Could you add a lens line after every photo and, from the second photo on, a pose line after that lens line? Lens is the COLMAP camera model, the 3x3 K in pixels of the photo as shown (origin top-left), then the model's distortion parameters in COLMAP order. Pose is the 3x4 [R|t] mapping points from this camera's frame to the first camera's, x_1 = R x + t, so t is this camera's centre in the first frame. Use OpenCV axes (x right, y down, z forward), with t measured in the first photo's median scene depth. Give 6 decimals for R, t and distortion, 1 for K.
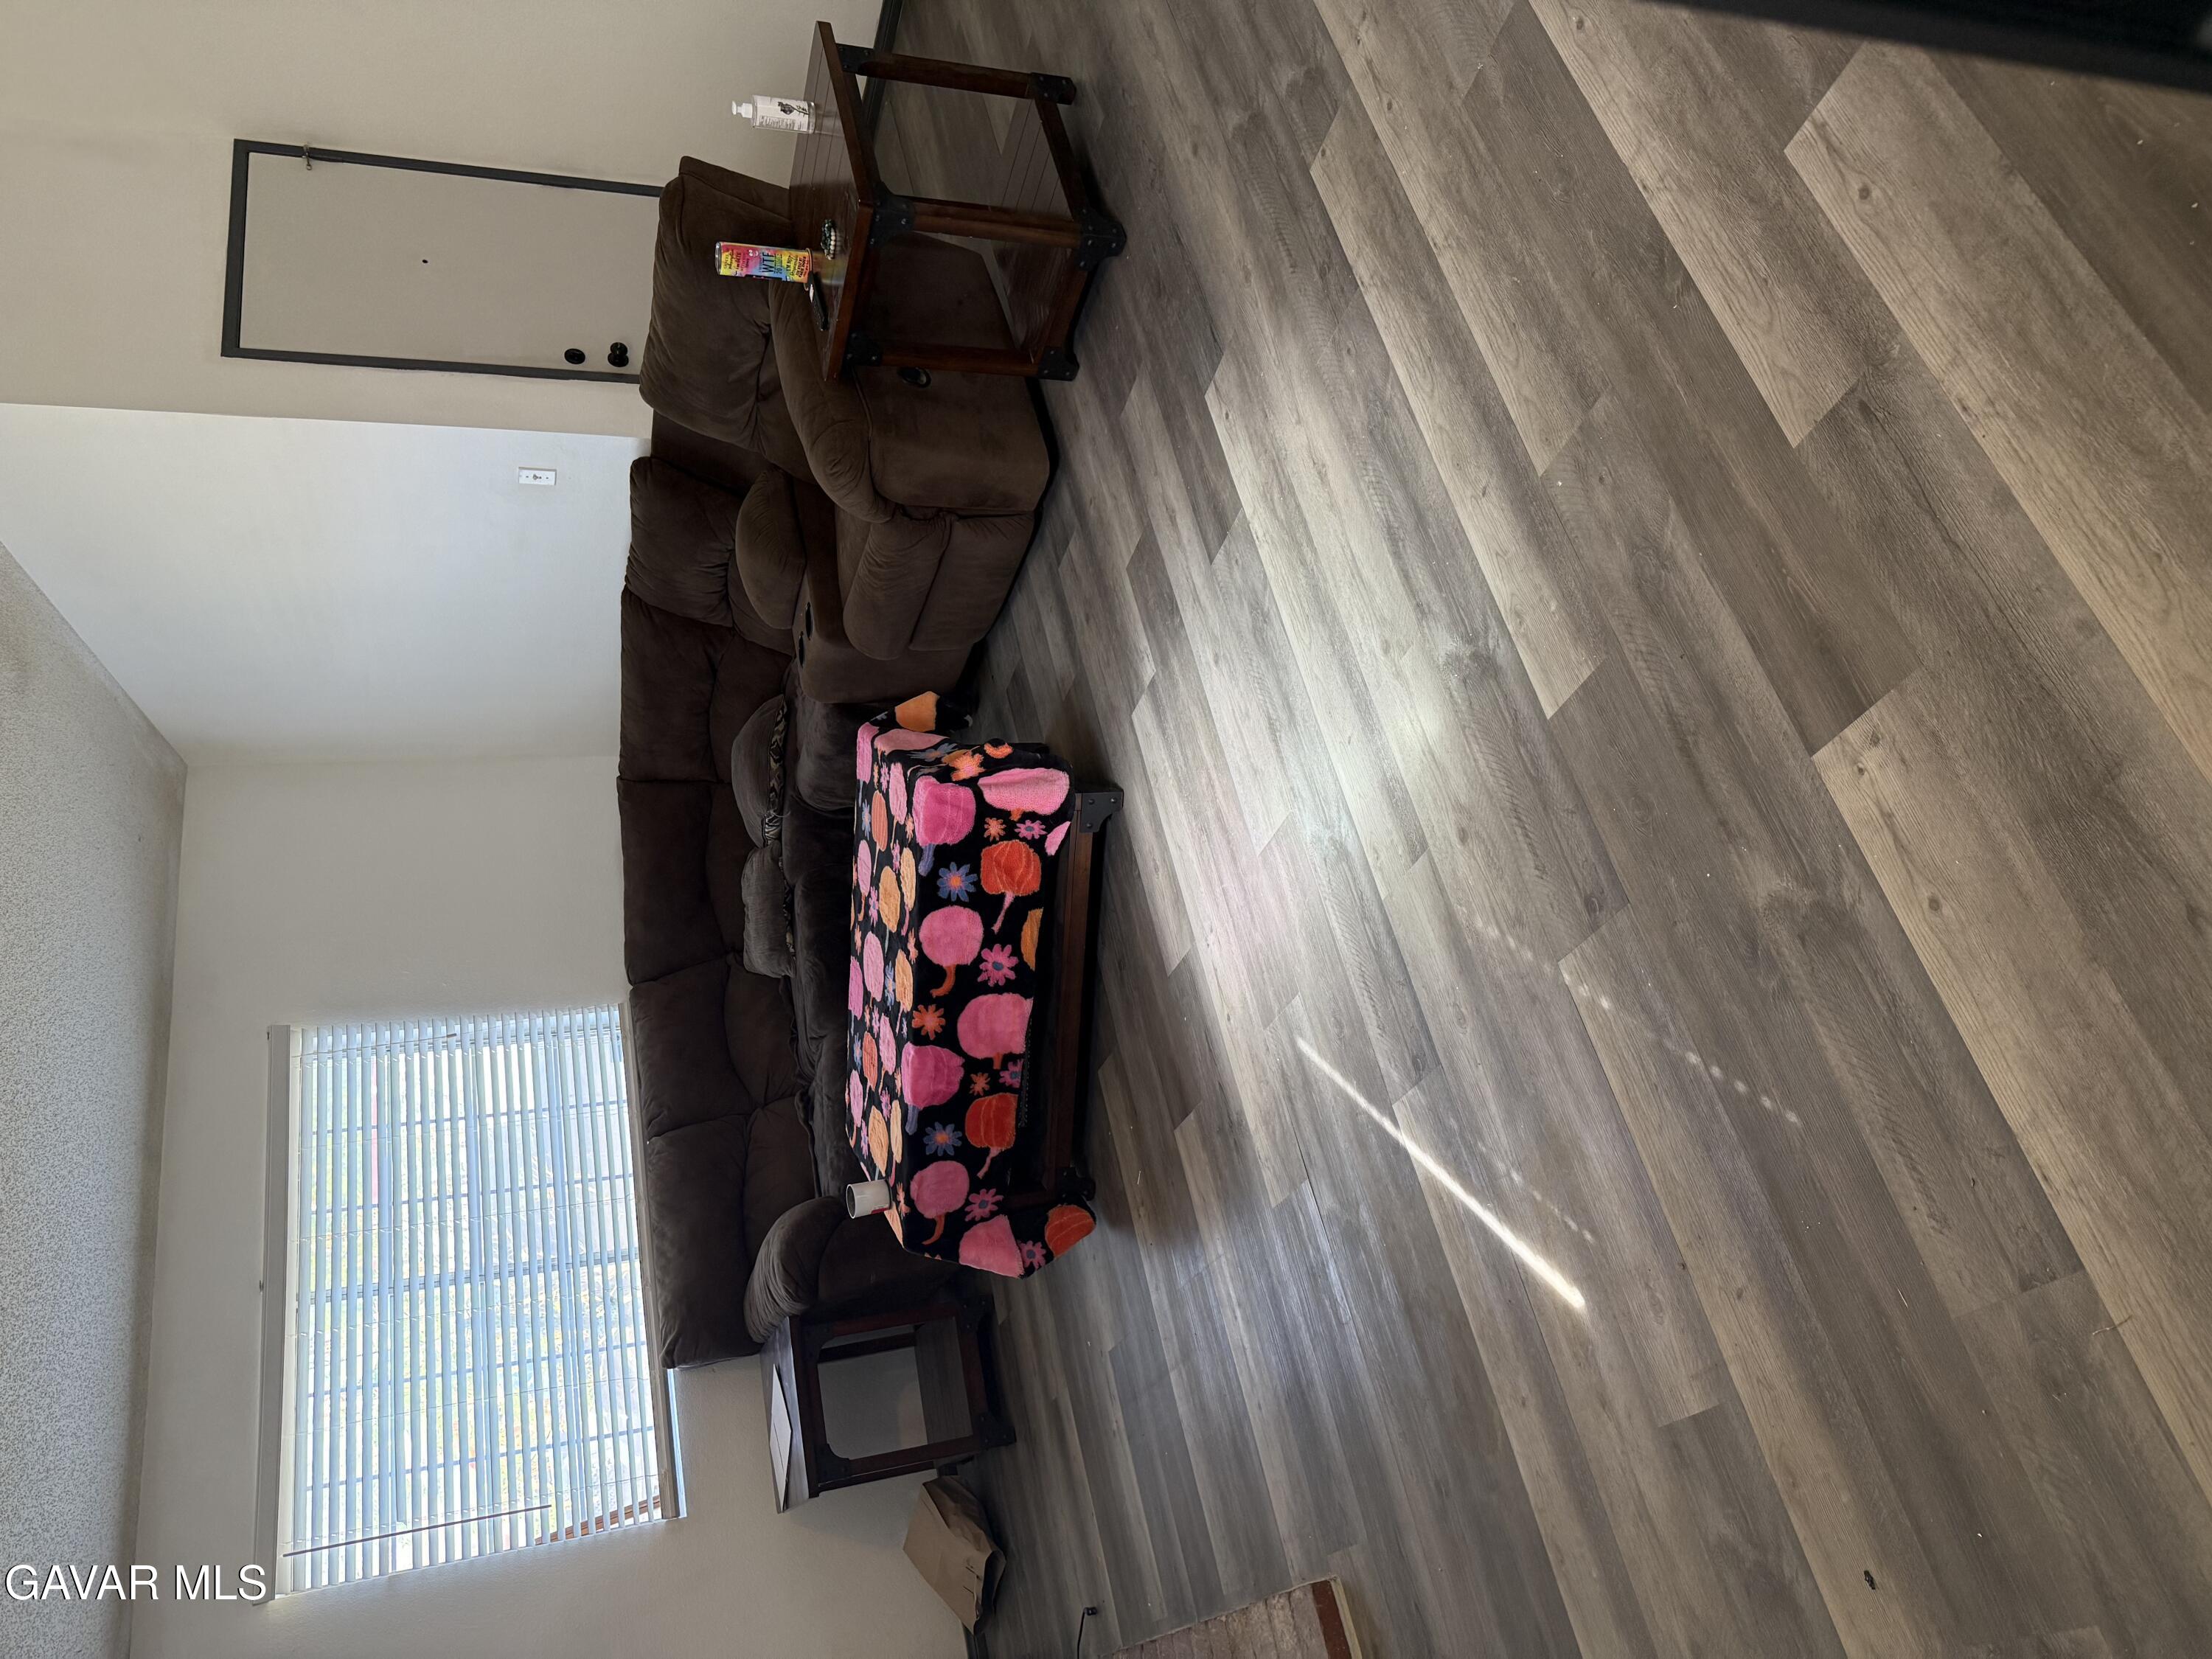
lens RADIAL K [[1565.4, 0, 1102.1], [0, 1565.4, 835.8], [0, 0, 1]] dist [0.091093, -0.111132]
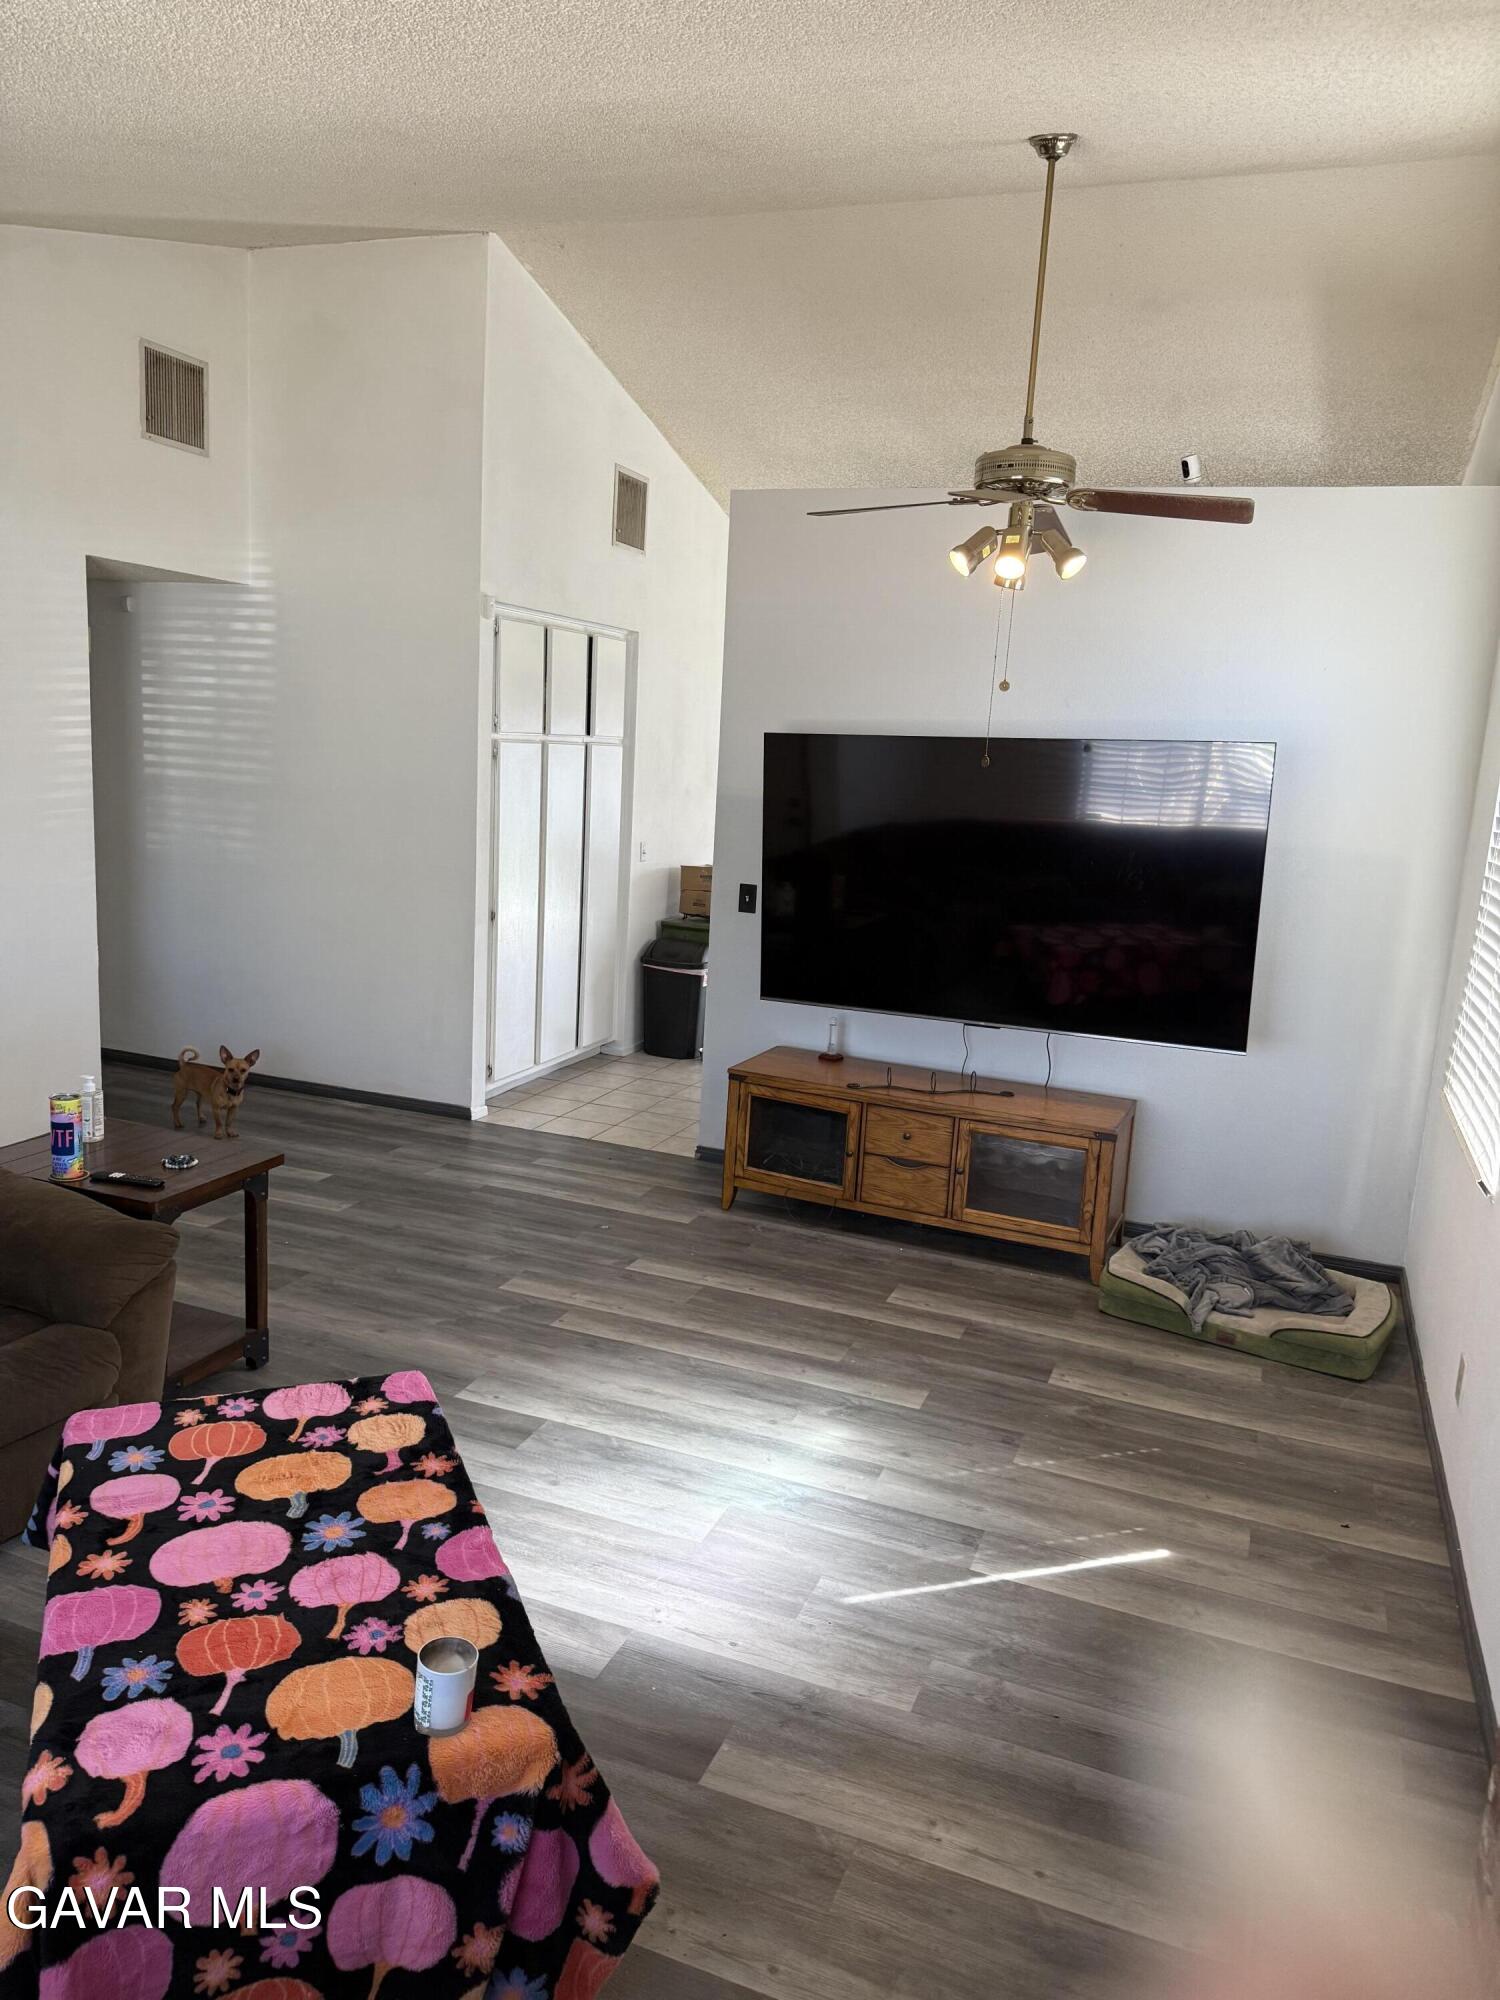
lens RADIAL K [[1399.1, 0, 761.2], [0, 1399.1, 985.7], [0, 0, 1]] dist [0.135060, -0.196883]
pose [[0.262930, 0.899680, 0.348488, -0.773859], [0.601311, 0.129661, -0.788424, 1.019135], [-0.754515, 0.416850, -0.506896, 1.627376]]
